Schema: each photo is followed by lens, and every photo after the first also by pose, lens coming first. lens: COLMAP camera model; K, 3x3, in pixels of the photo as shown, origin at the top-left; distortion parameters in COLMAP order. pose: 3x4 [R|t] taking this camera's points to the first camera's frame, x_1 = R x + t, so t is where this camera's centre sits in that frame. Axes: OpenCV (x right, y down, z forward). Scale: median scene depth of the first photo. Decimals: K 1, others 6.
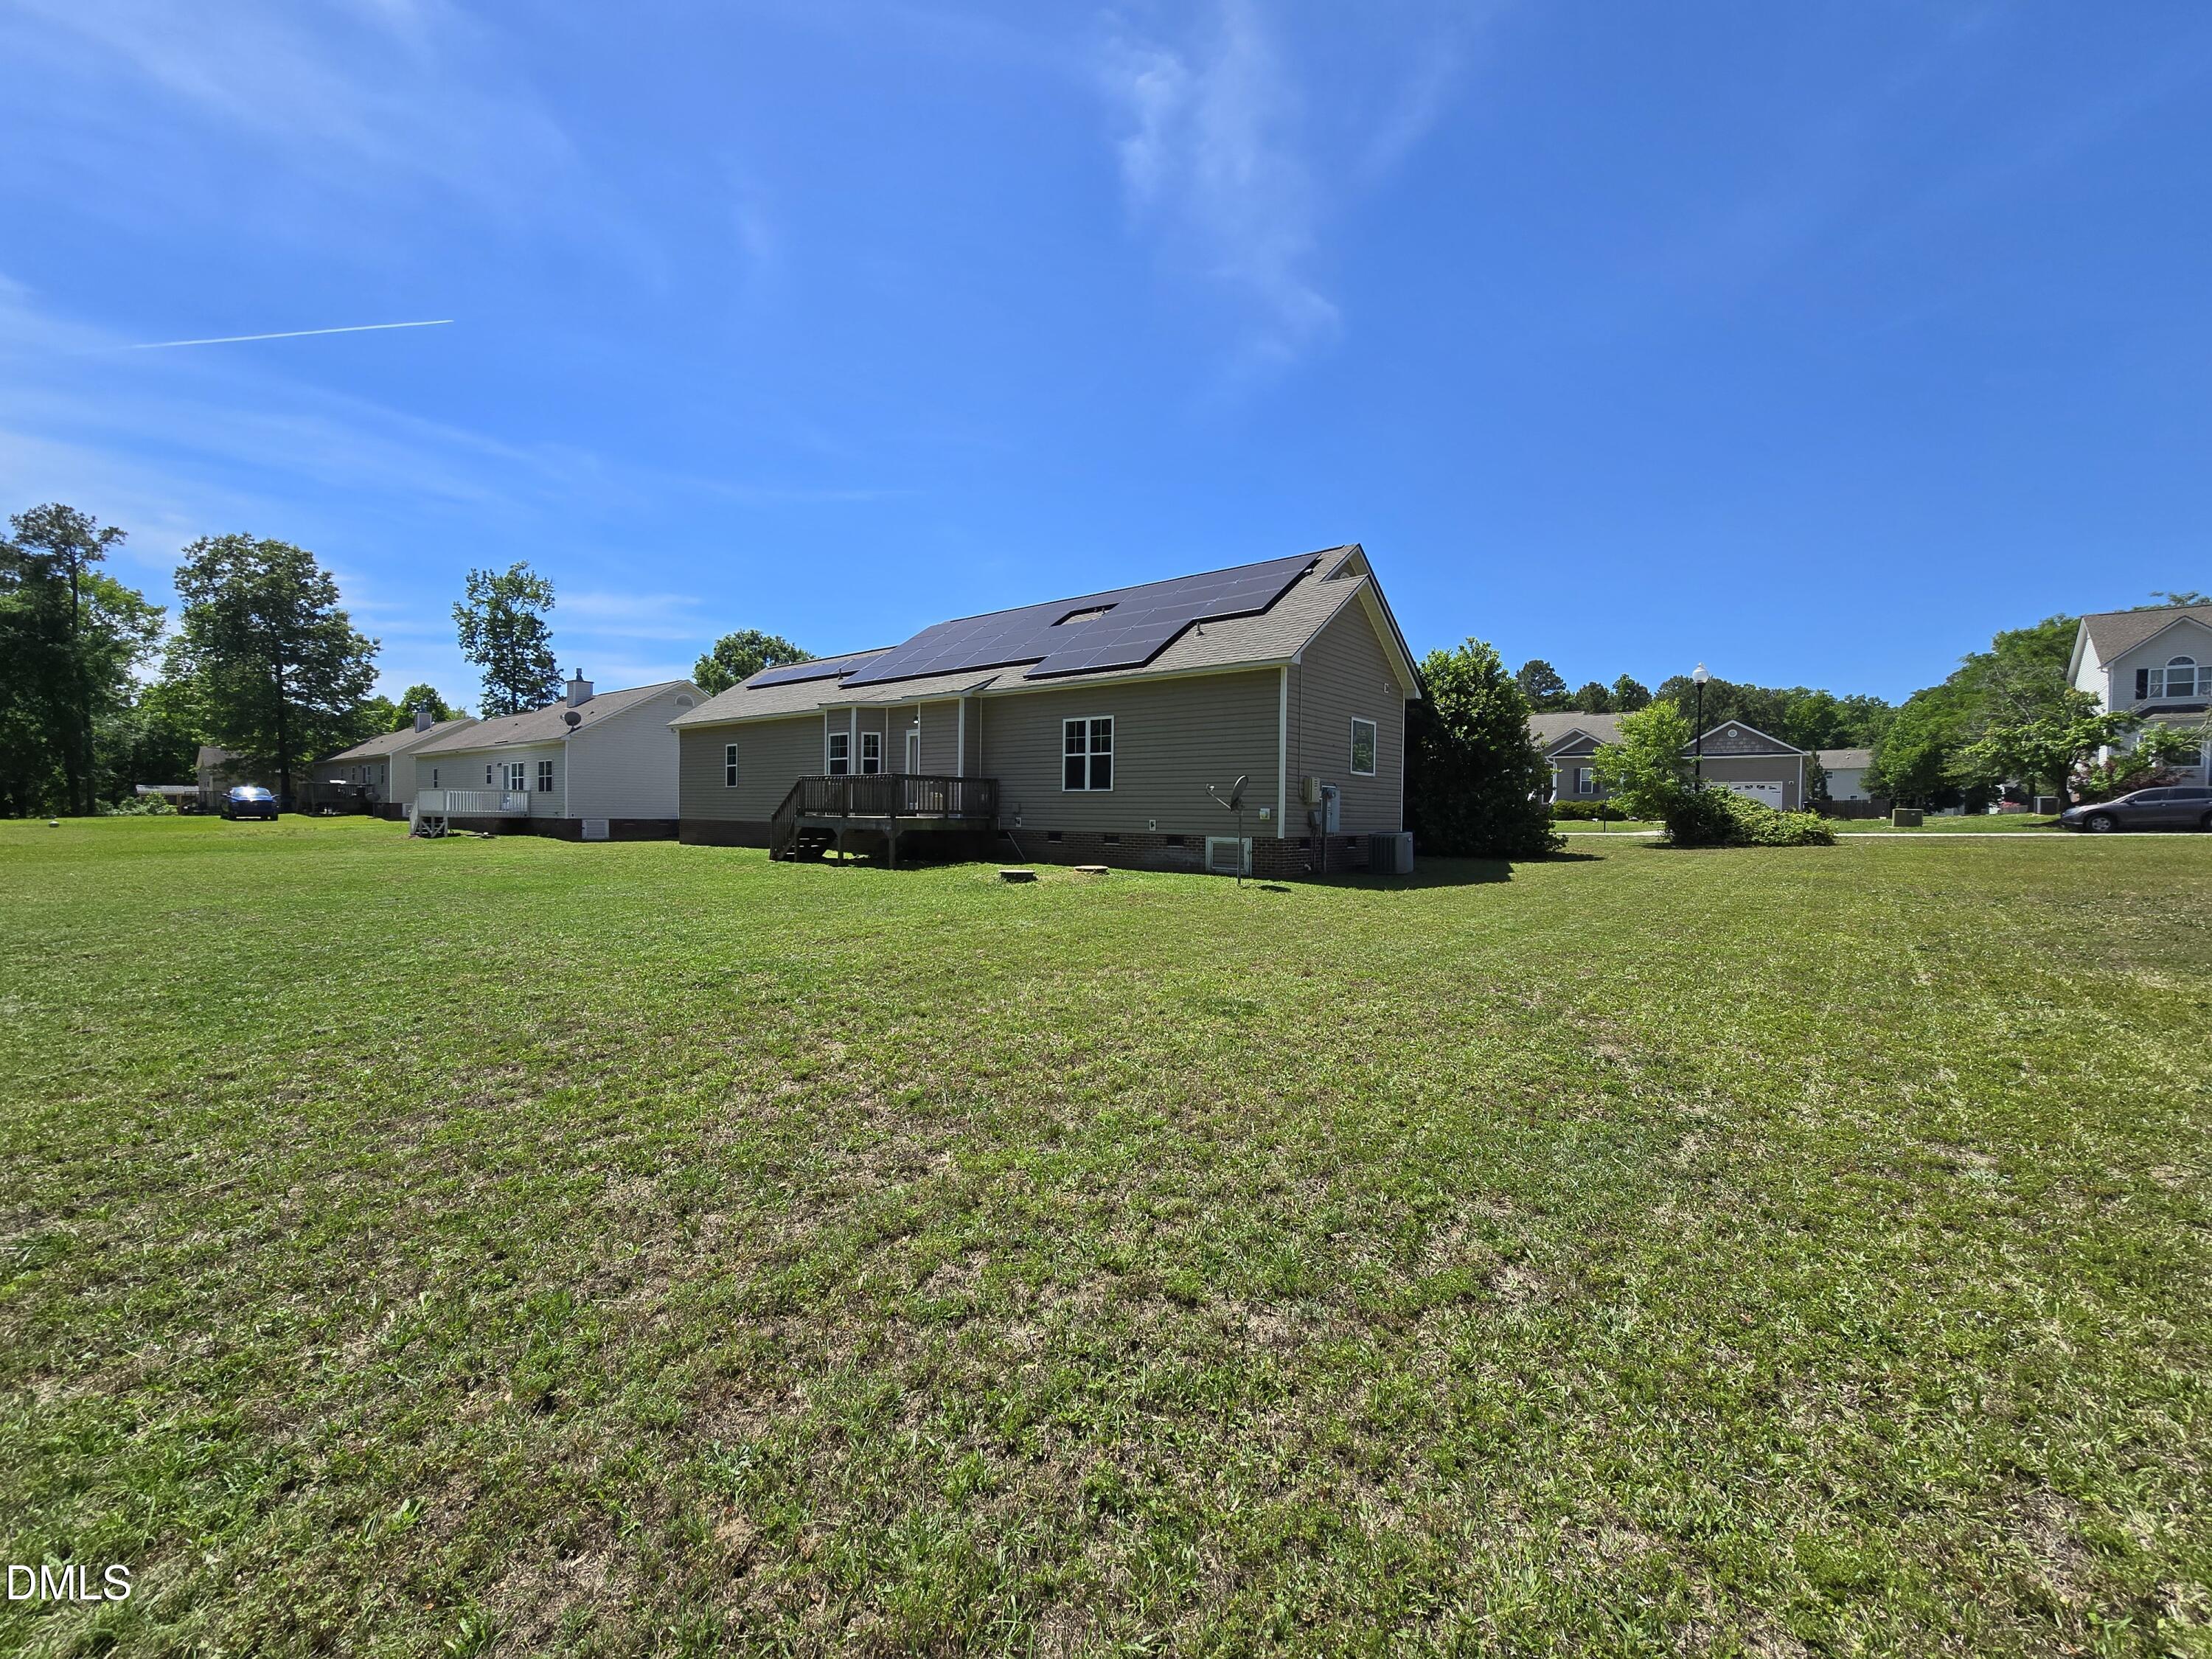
lens RADIAL K [[897.2, 0, 1106.9], [0, 897.2, 825.6], [0, 0, 1]] dist [-0.001064, -0.000265]
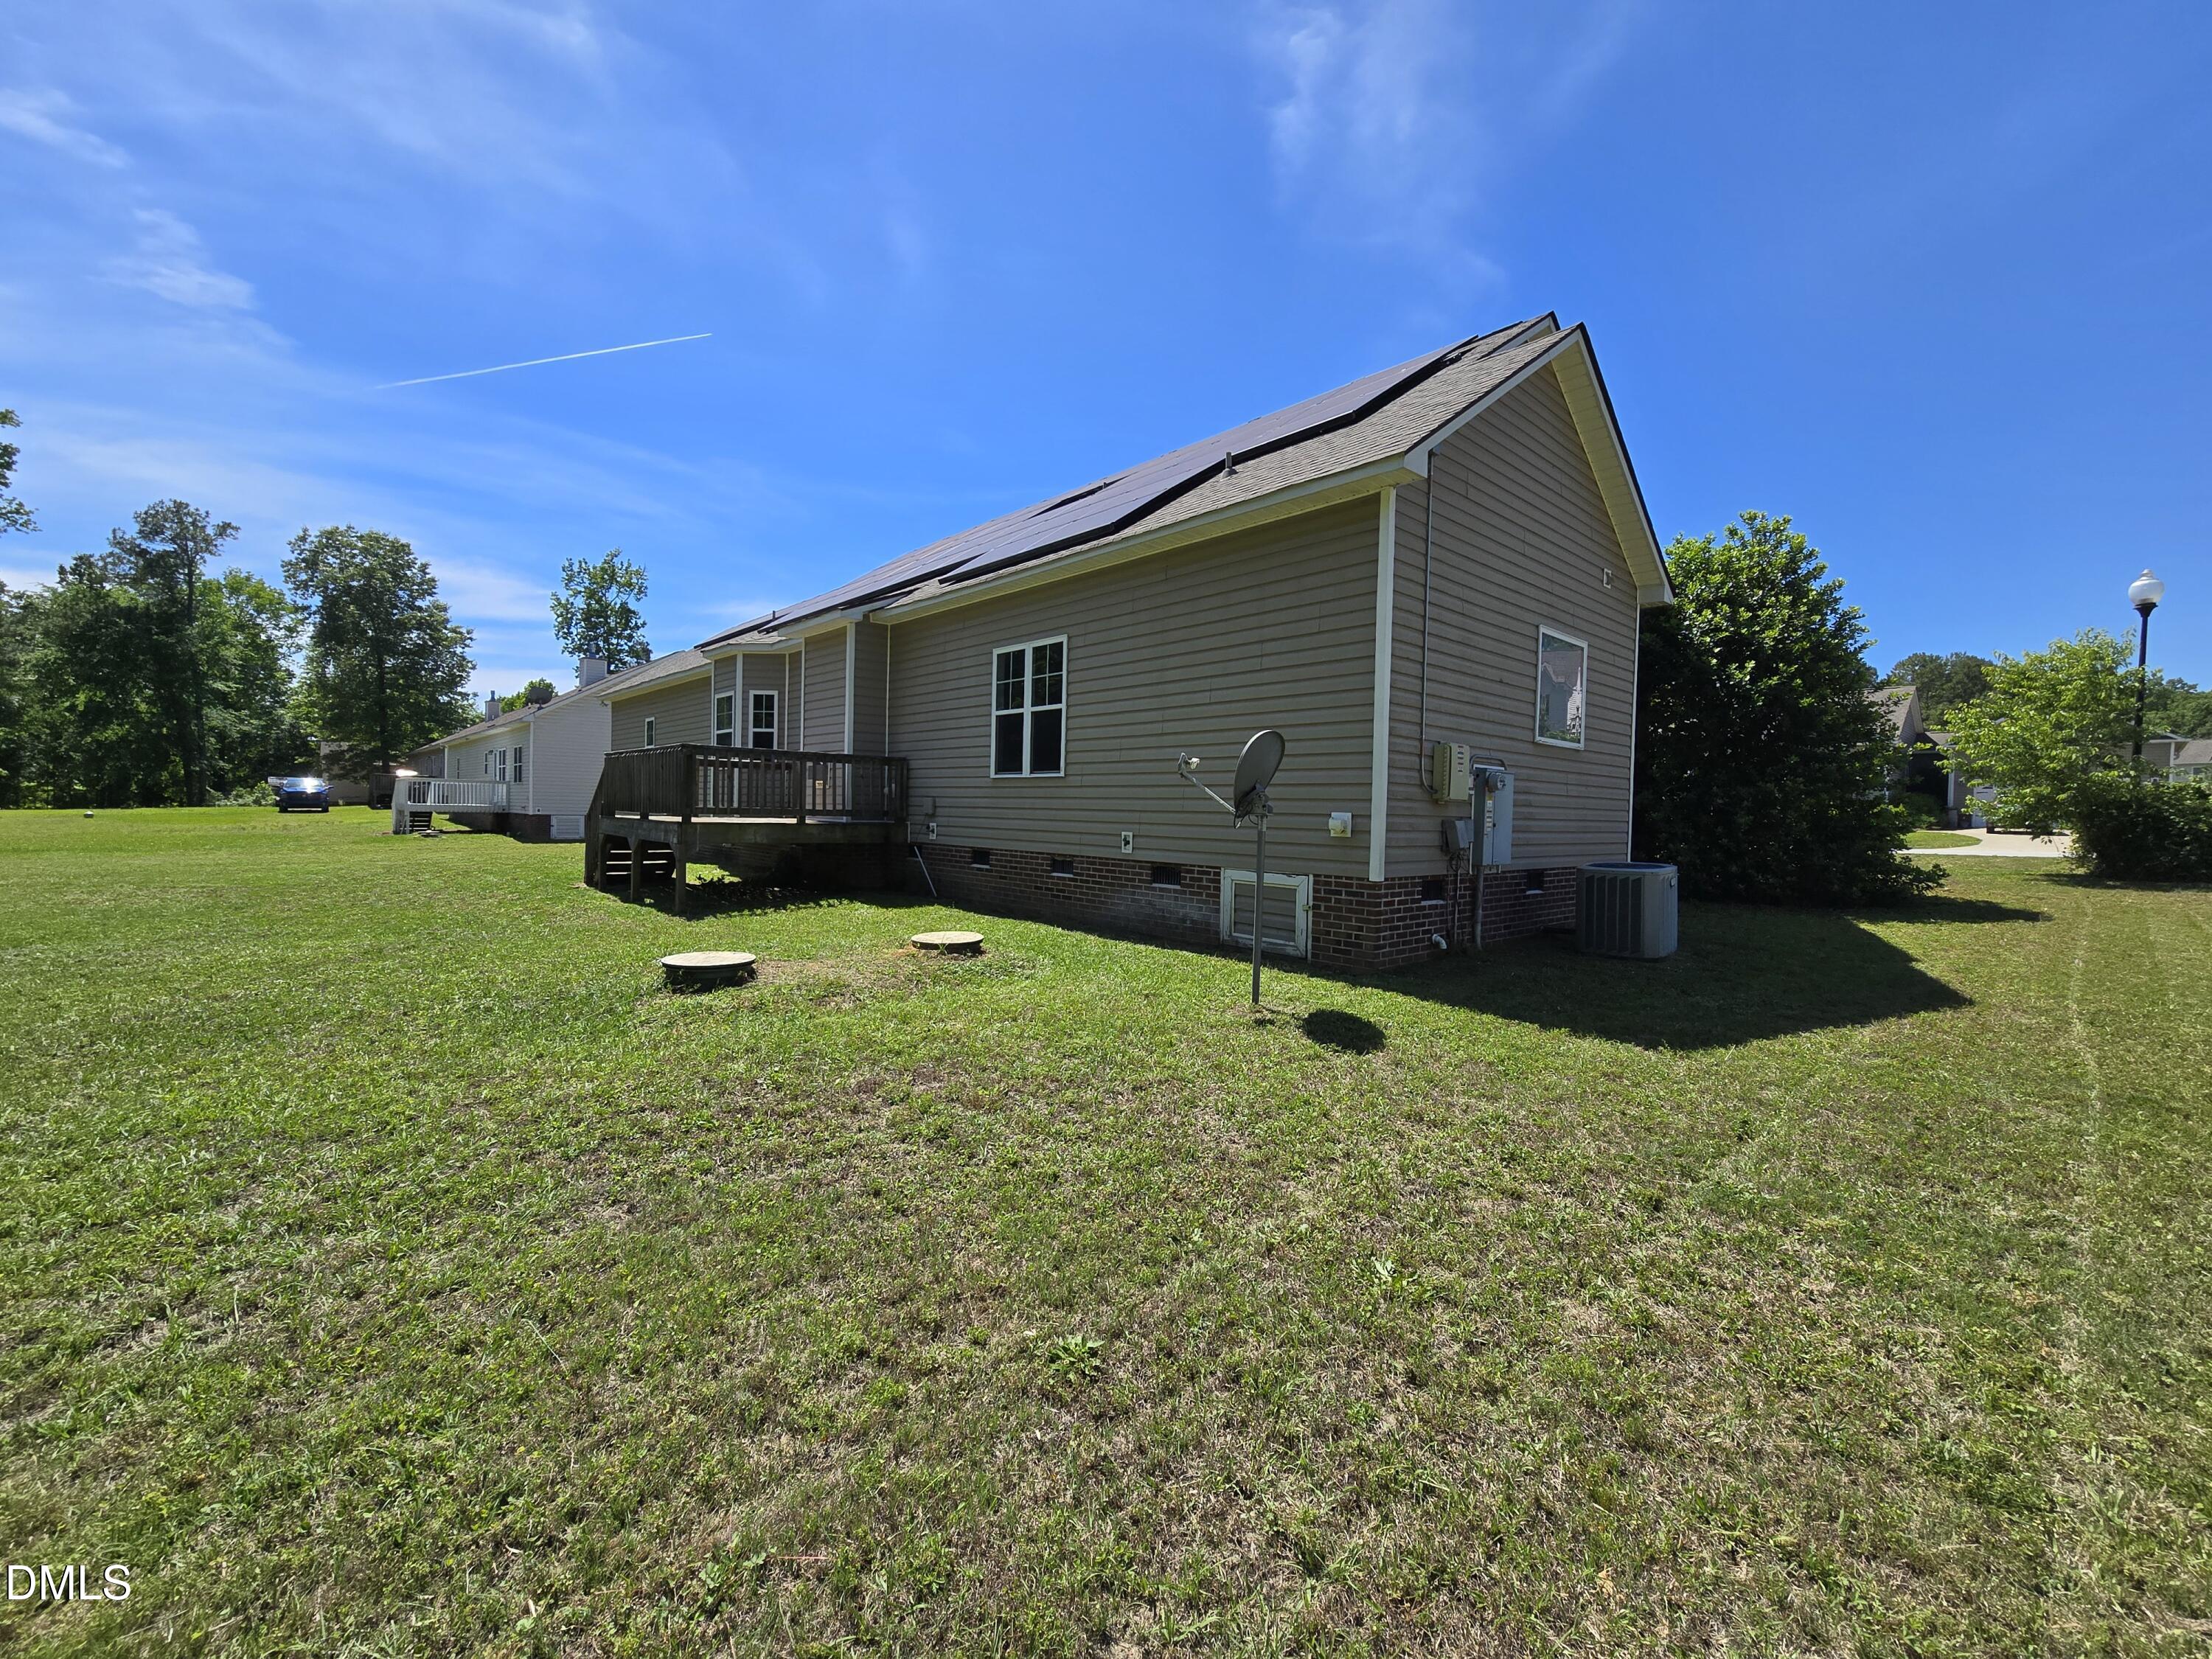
lens RADIAL K [[900.4, 0, 1110.2], [0, 900.4, 832.2], [0, 0, 1]] dist [-0.000301, 0.000019]
pose [[0.989670, 0.012021, -0.142856, 0.091629], [-0.010660, 0.999890, 0.010284, -0.009187], [0.142964, -0.008655, 0.989690, 0.389998]]
